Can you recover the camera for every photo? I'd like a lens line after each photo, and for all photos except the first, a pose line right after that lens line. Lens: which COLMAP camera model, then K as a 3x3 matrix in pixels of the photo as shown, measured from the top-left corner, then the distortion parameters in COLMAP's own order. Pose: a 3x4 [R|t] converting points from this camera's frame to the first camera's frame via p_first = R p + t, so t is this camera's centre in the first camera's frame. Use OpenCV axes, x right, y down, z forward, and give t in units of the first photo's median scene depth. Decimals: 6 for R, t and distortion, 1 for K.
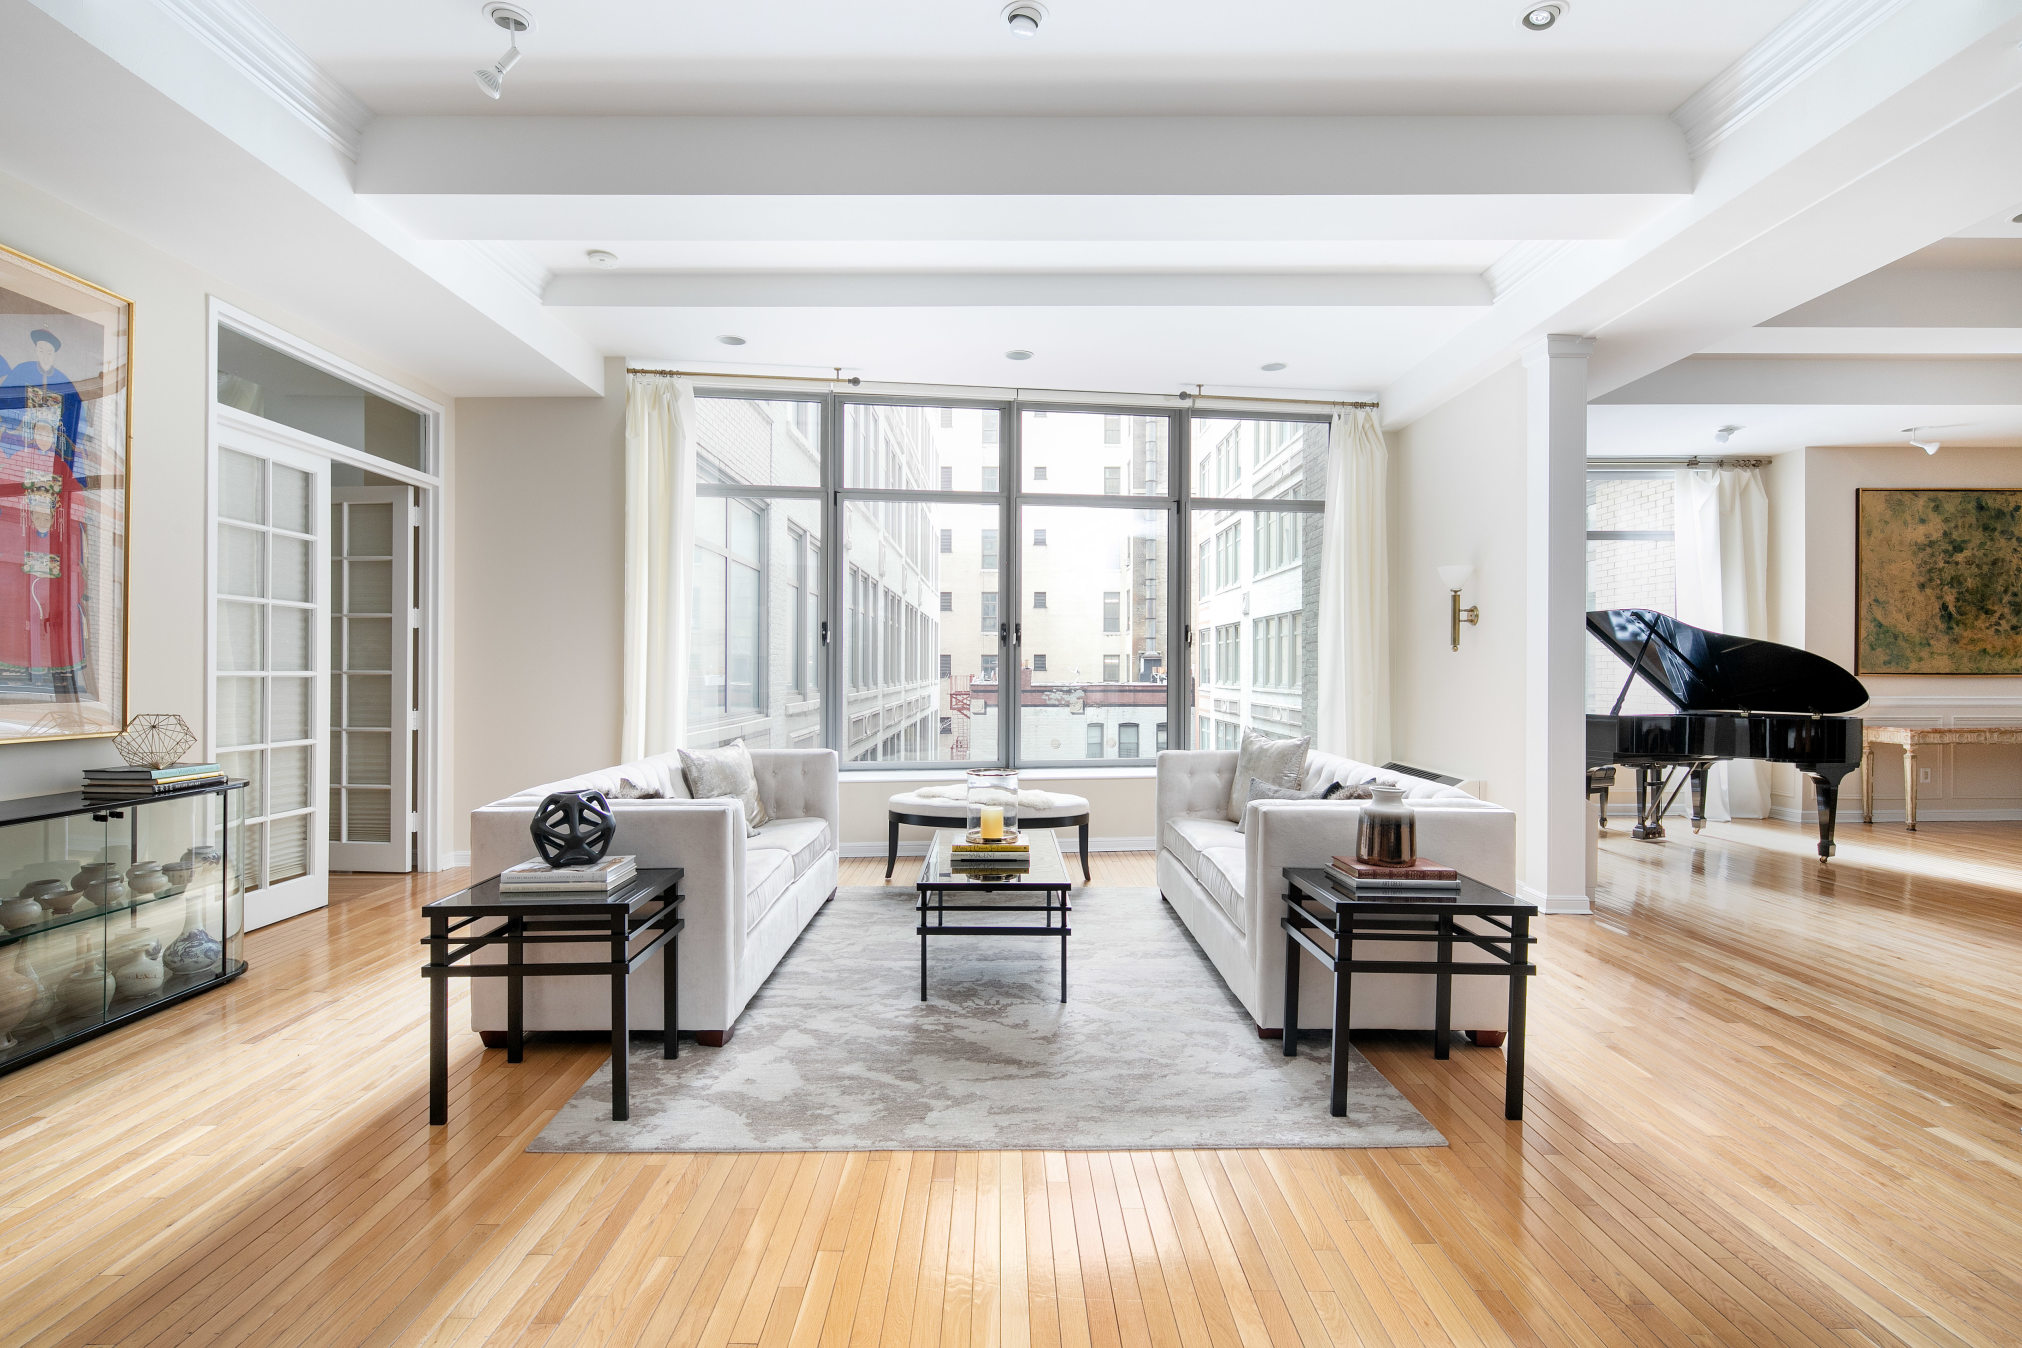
lens RADIAL K [[973.3, 0, 1011.0], [0, 973.3, 674.0], [0, 0, 1]] dist [-0.002401, 0.000312]
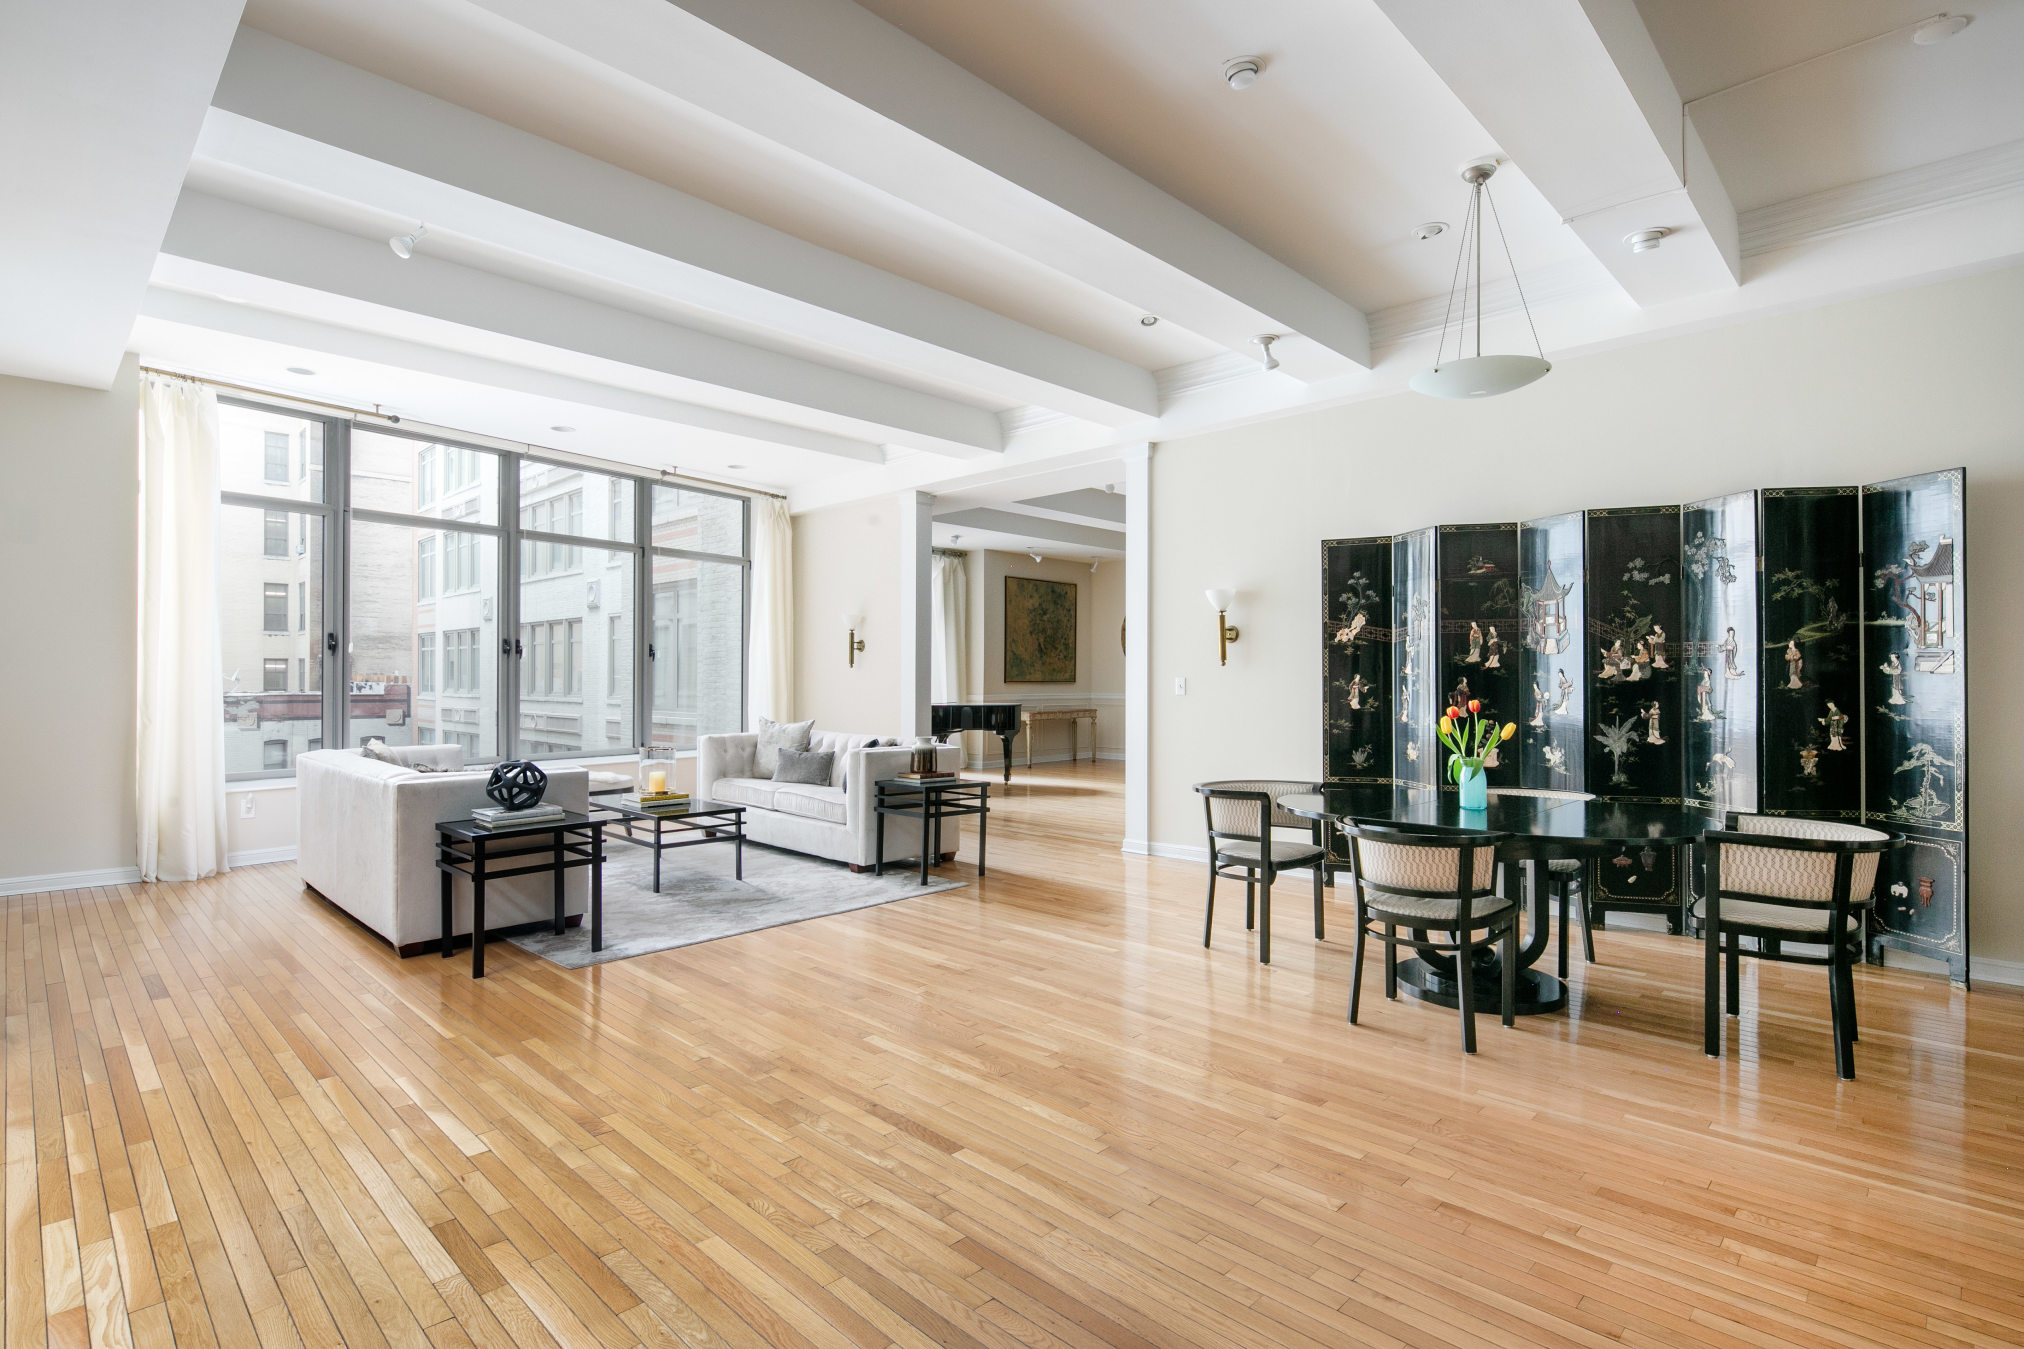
lens RADIAL K [[974.3, 0, 1012.0], [0, 974.3, 674.5], [0, 0, 1]] dist [-0.002401, 0.000312]
pose [[0.697077, 0.005282, 0.716977, -0.400882], [0.000030, 0.999973, -0.007395, -0.000462], [-0.716996, 0.005177, 0.697058, -0.242651]]
